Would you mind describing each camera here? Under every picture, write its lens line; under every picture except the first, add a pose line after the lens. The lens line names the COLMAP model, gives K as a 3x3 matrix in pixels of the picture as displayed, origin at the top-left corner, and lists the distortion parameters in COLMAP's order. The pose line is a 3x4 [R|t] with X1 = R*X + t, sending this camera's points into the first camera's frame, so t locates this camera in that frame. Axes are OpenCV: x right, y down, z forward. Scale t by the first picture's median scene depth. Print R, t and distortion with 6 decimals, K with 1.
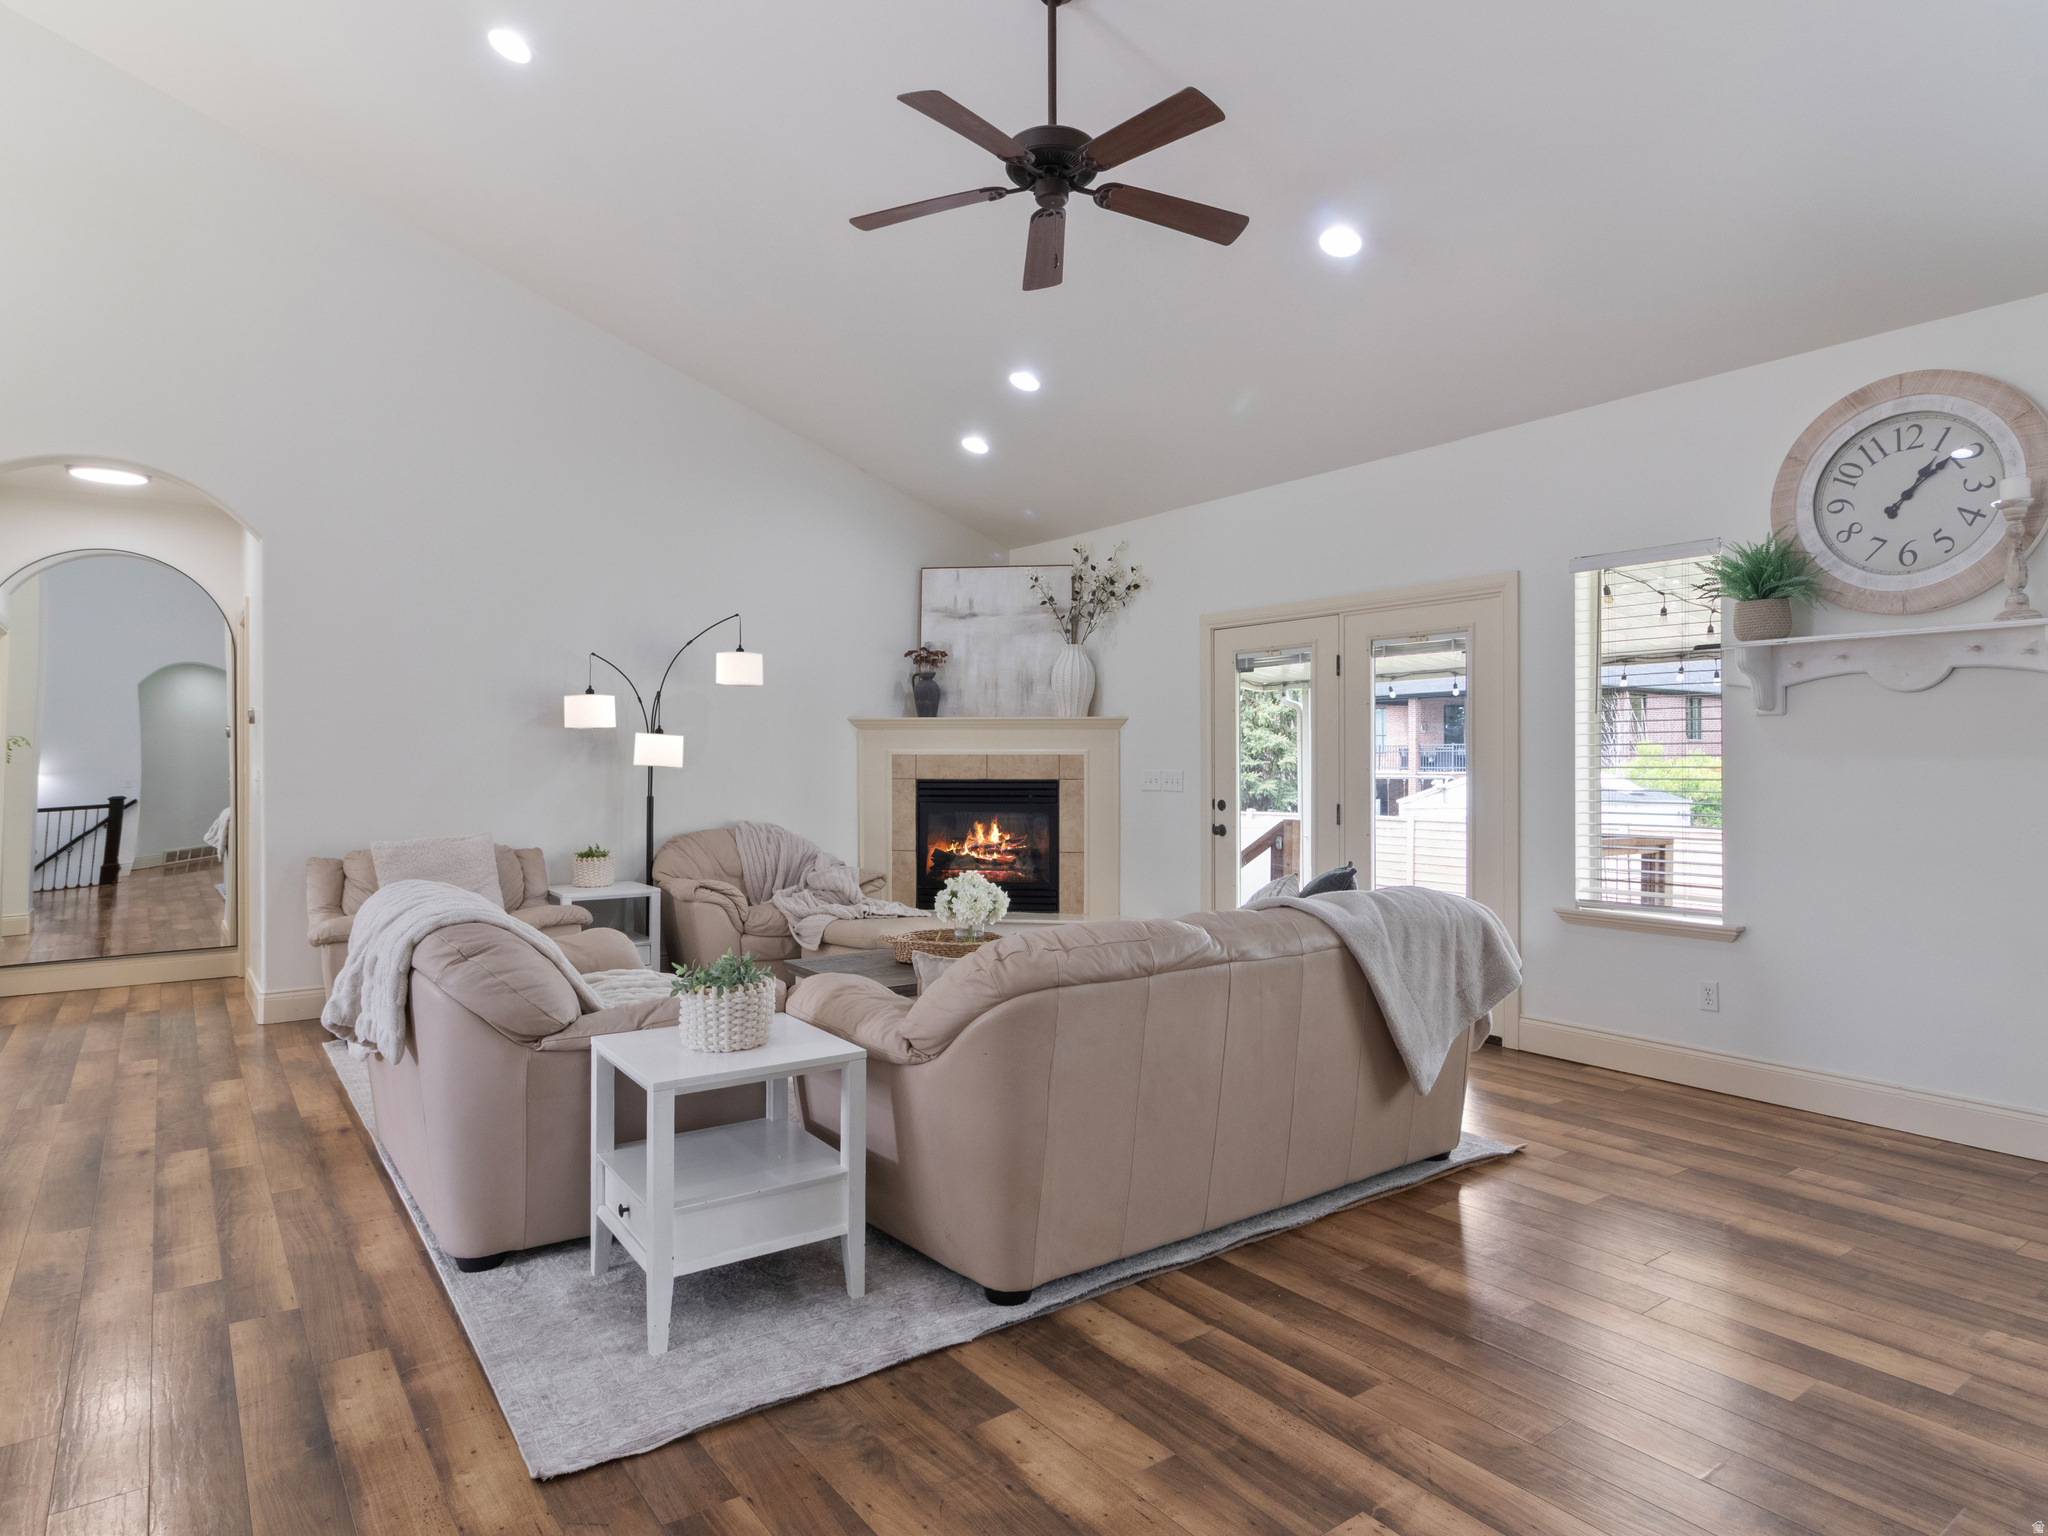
lens RADIAL K [[1172.5, 0, 1019.1], [0, 1172.5, 764.0], [0, 0, 1]] dist [0.001088, 0.001887]
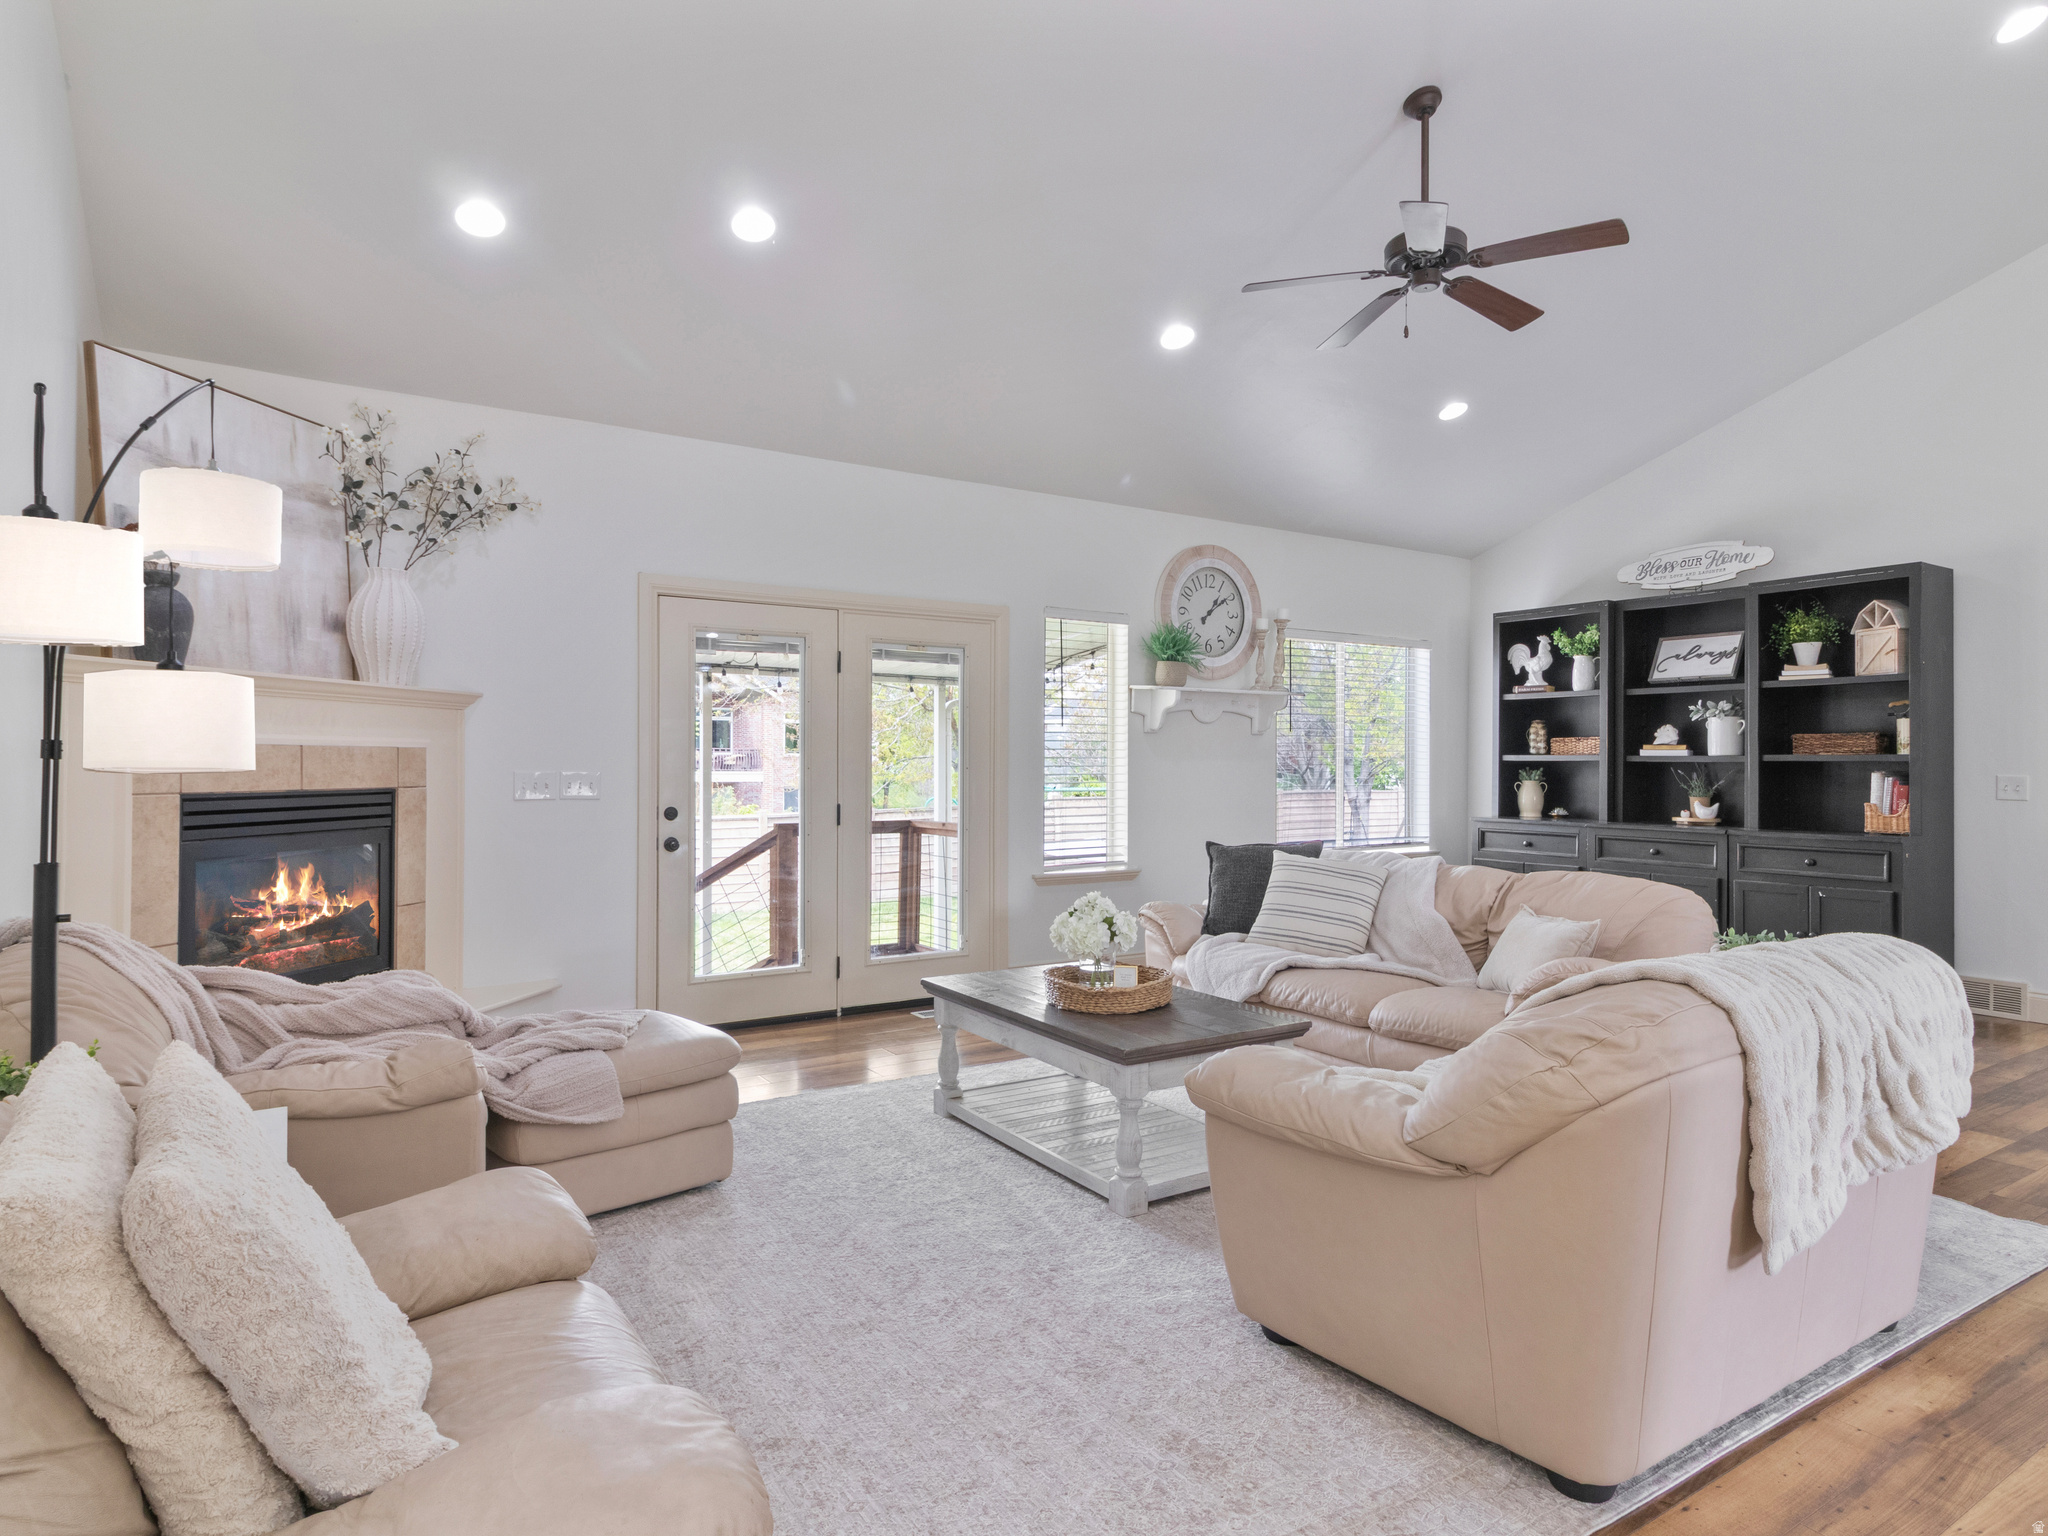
lens RADIAL K [[1172.5, 0, 1016.0], [0, 1172.5, 759.9], [0, 0, 1]] dist [0.001088, 0.001887]
pose [[0.055454, 0.003101, 0.998456, -0.626319], [-0.001228, 0.999995, -0.003037, 0.000226], [-0.998460, -0.001058, 0.055457, 0.719574]]
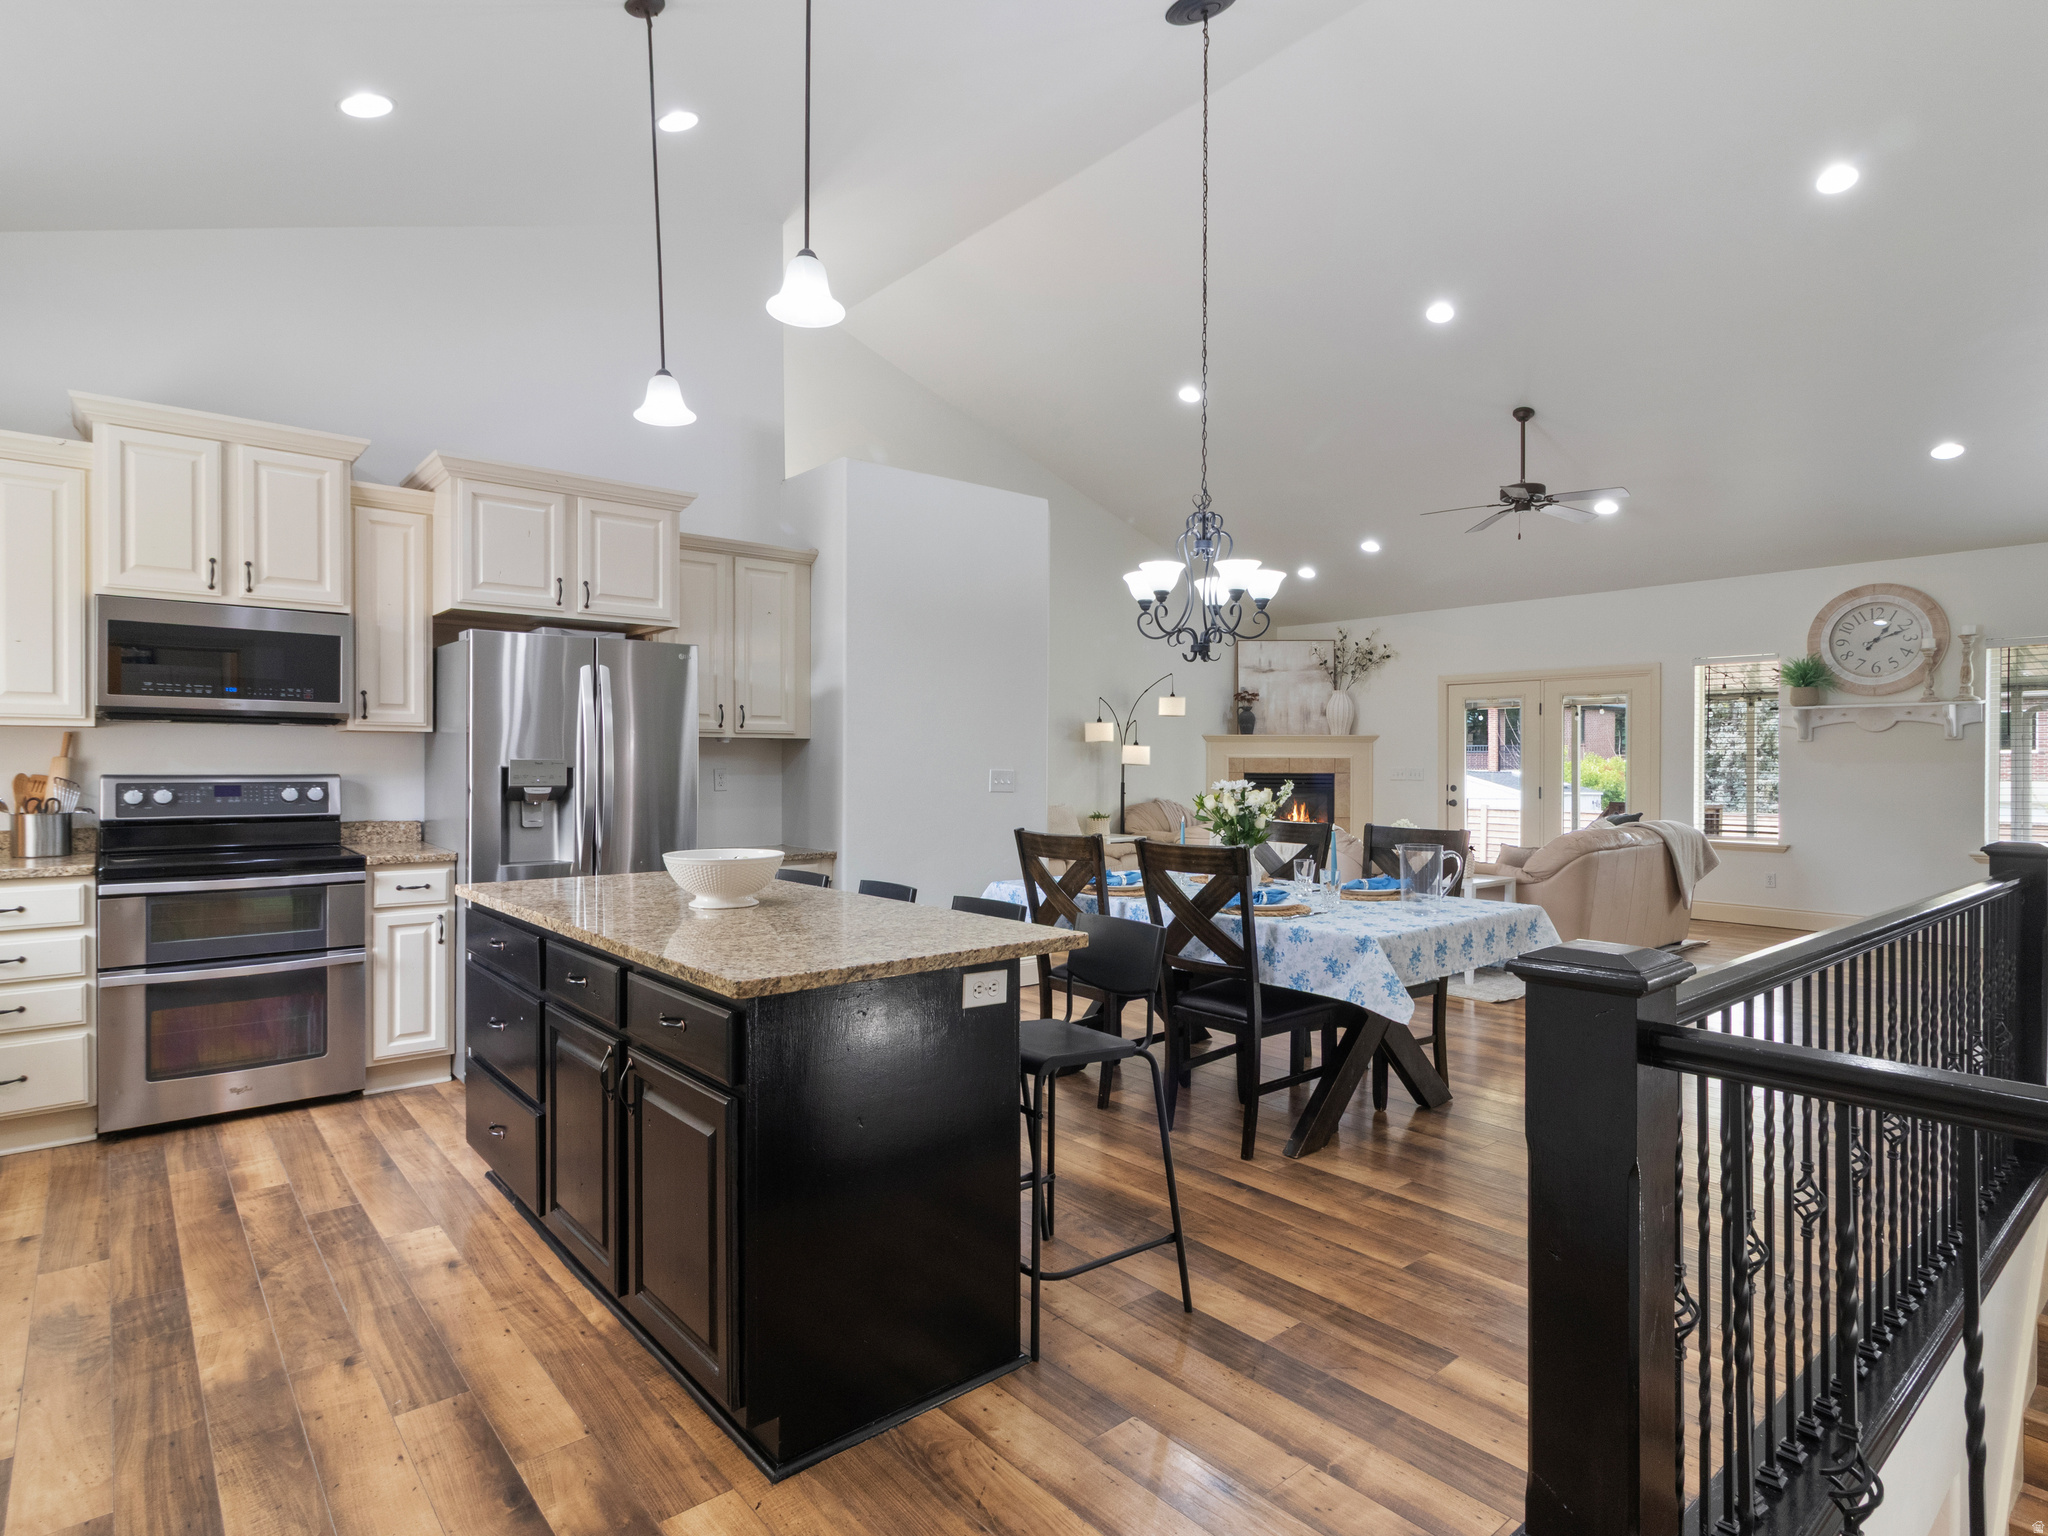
lens RADIAL K [[1072.7, 0, 1015.3], [0, 1072.7, 771.9], [0, 0, 1]] dist [0.001044, 0.002846]
pose [[0.998195, 0.002836, 0.059992, -0.558506], [-0.003406, 0.999950, 0.009389, -0.001195], [-0.059963, -0.009576, 0.998155, -0.520316]]
